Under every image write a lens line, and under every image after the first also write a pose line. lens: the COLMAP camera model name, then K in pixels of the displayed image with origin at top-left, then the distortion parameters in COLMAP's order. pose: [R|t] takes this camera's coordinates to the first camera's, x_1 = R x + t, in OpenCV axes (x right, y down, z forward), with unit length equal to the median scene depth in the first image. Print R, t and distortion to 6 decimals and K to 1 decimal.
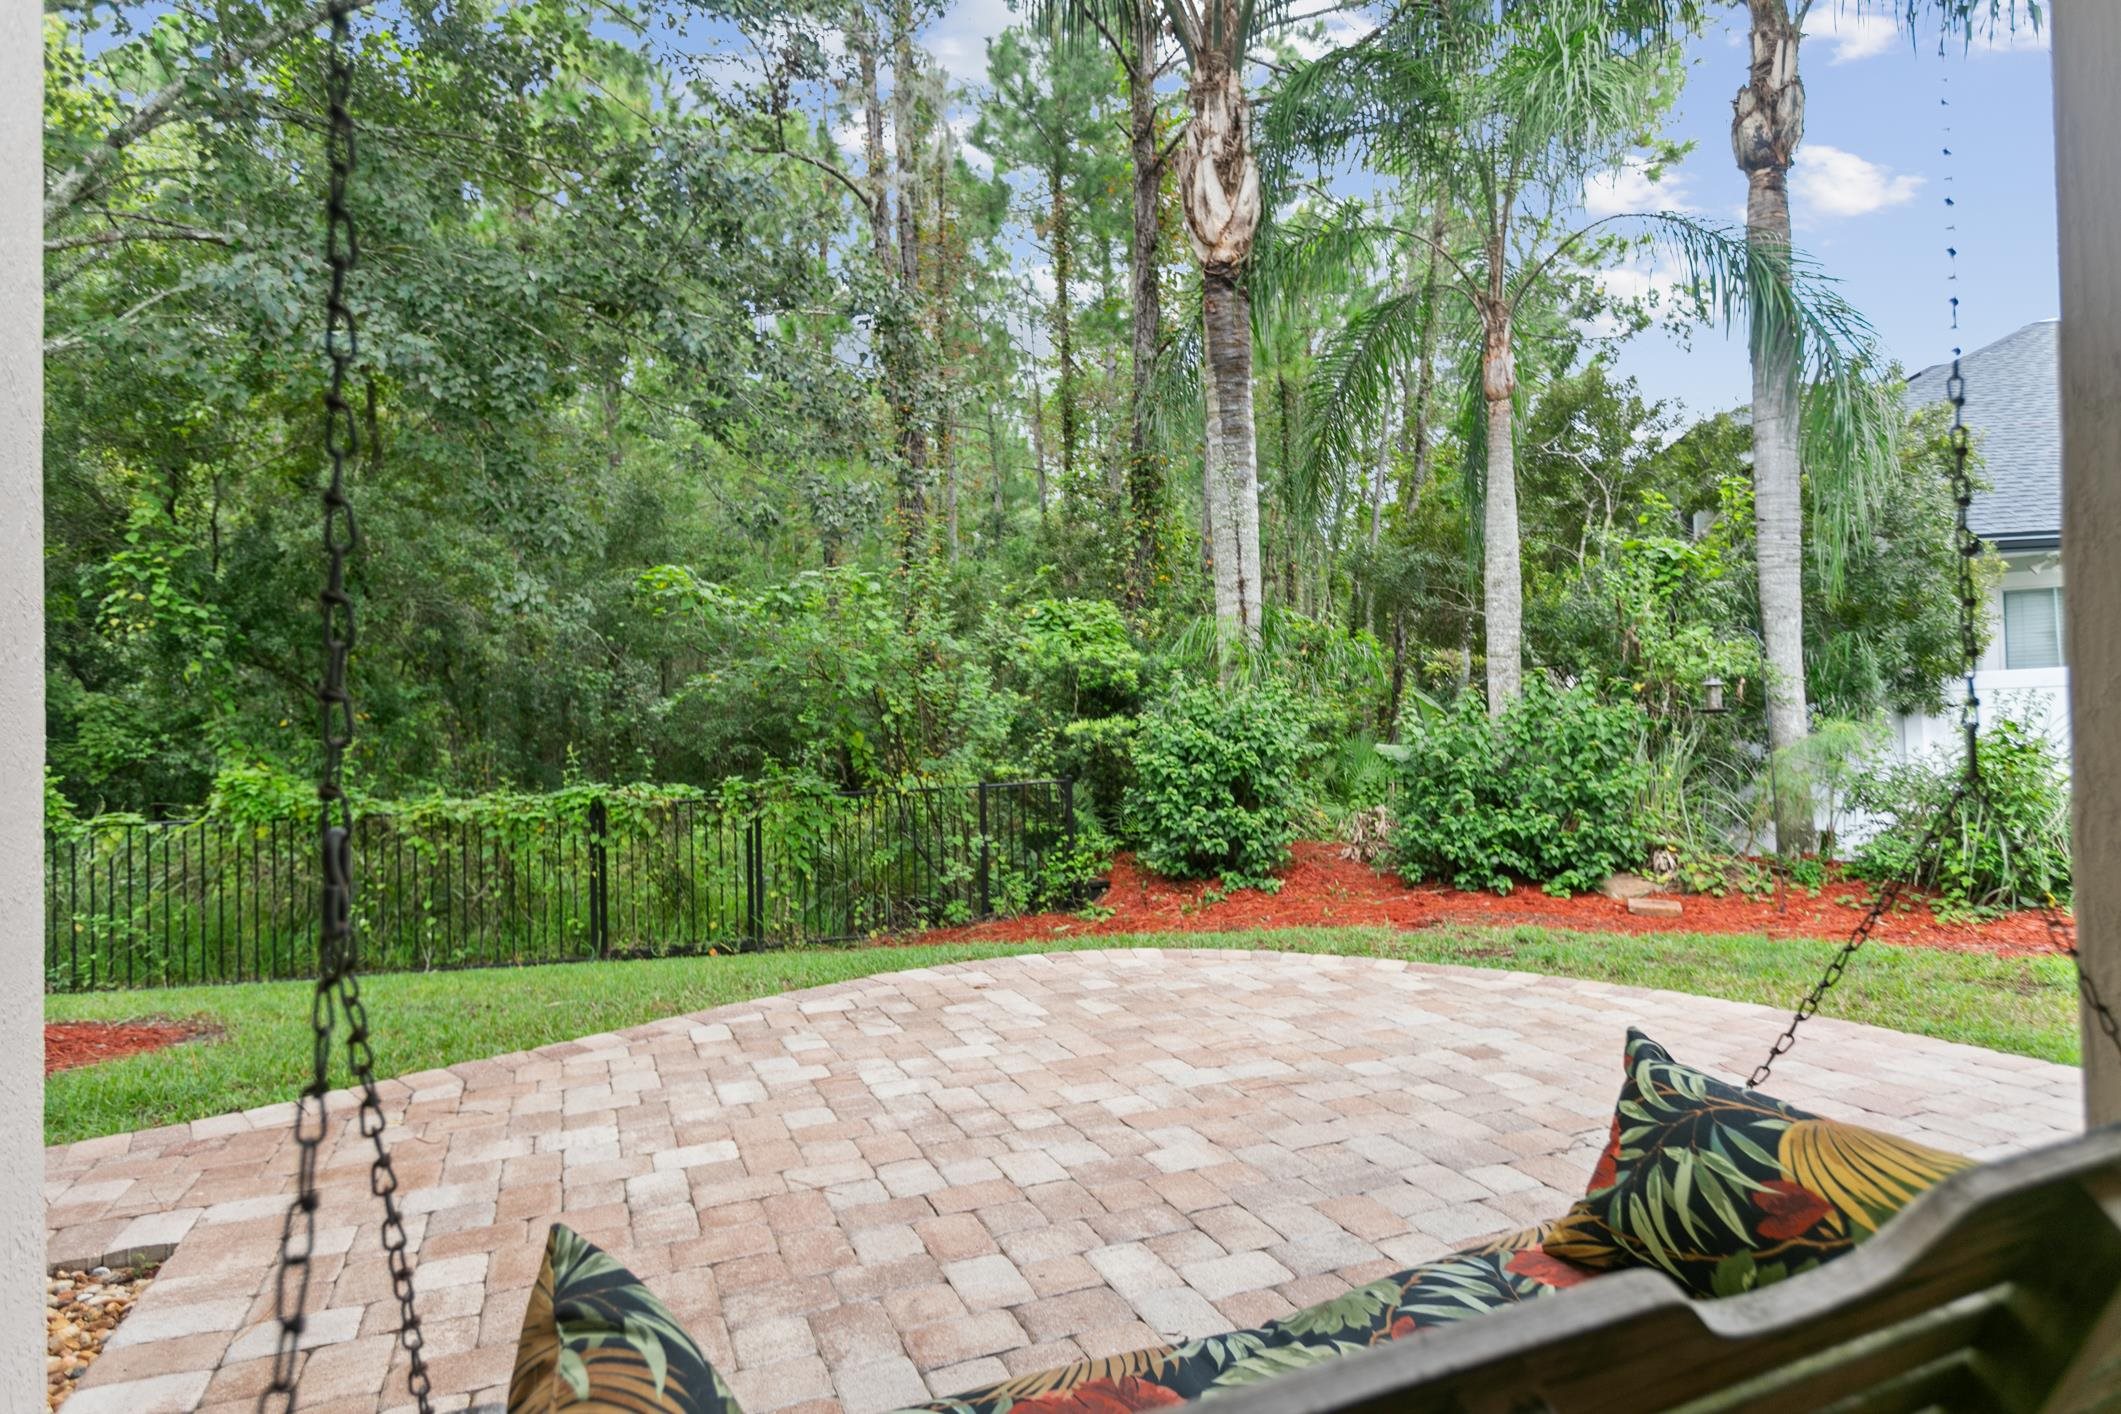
lens RADIAL K [[1169.4, 0, 1022.1], [0, 1169.4, 669.8], [0, 0, 1]] dist [0.007877, 0.004814]
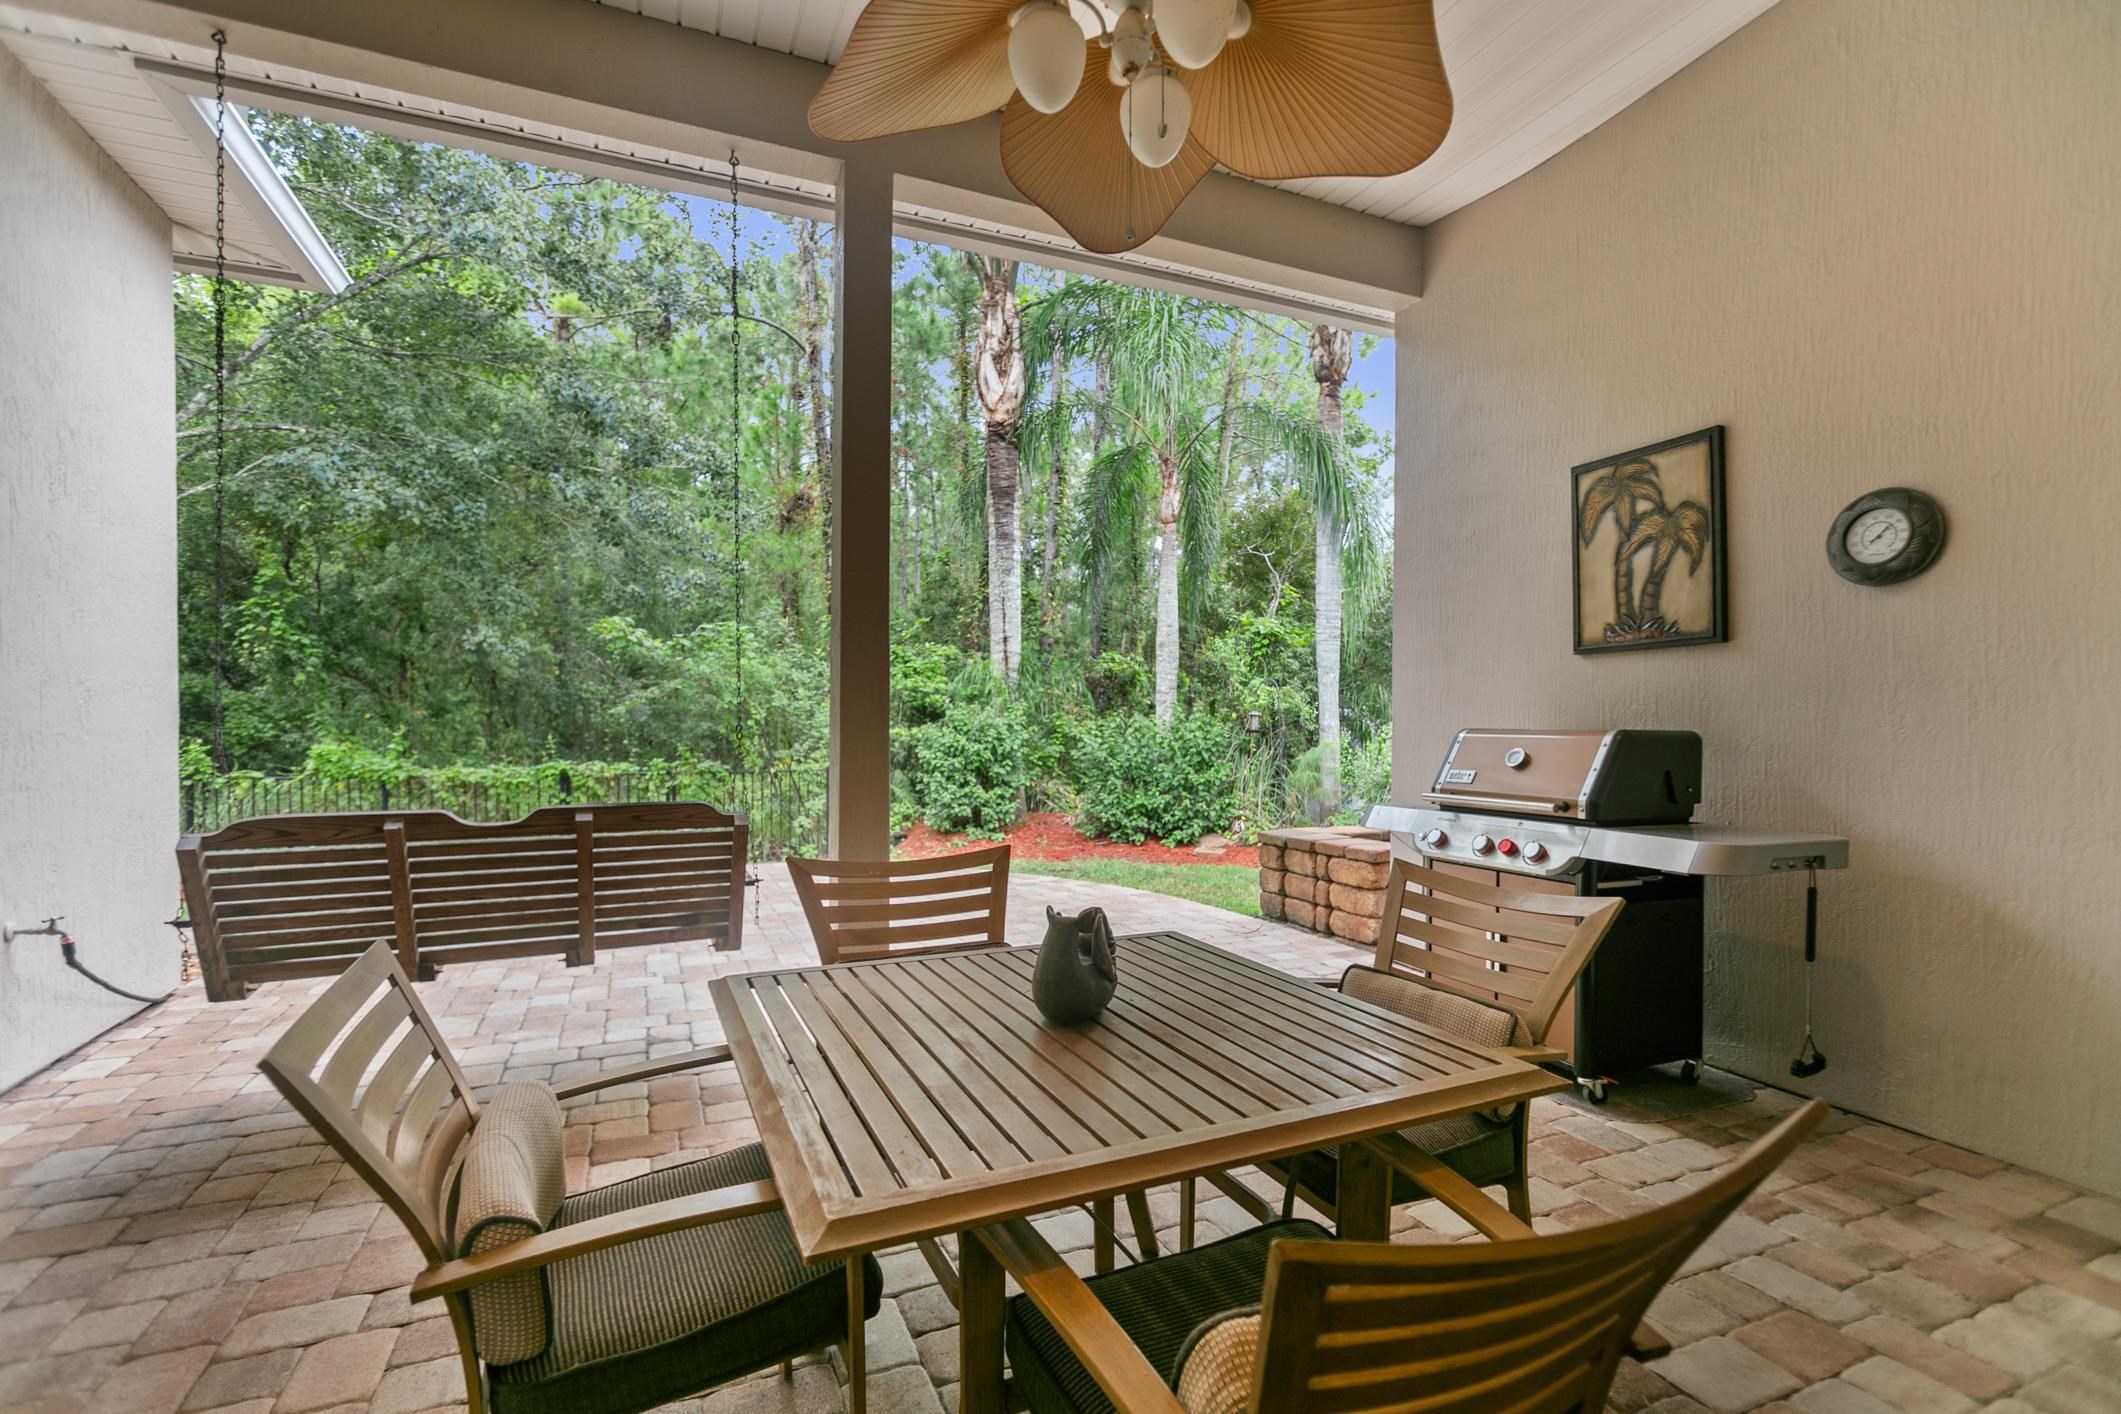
lens RADIAL K [[949.8, 0, 1029.8], [0, 949.8, 726.1], [0, 0, 1]] dist [-0.004961, 0.004101]
pose [[0.999485, 0.026700, 0.017774, 0.216315], [-0.027320, 0.998993, 0.035597, -0.007816], [-0.016805, -0.036064, 0.999208, -0.236789]]
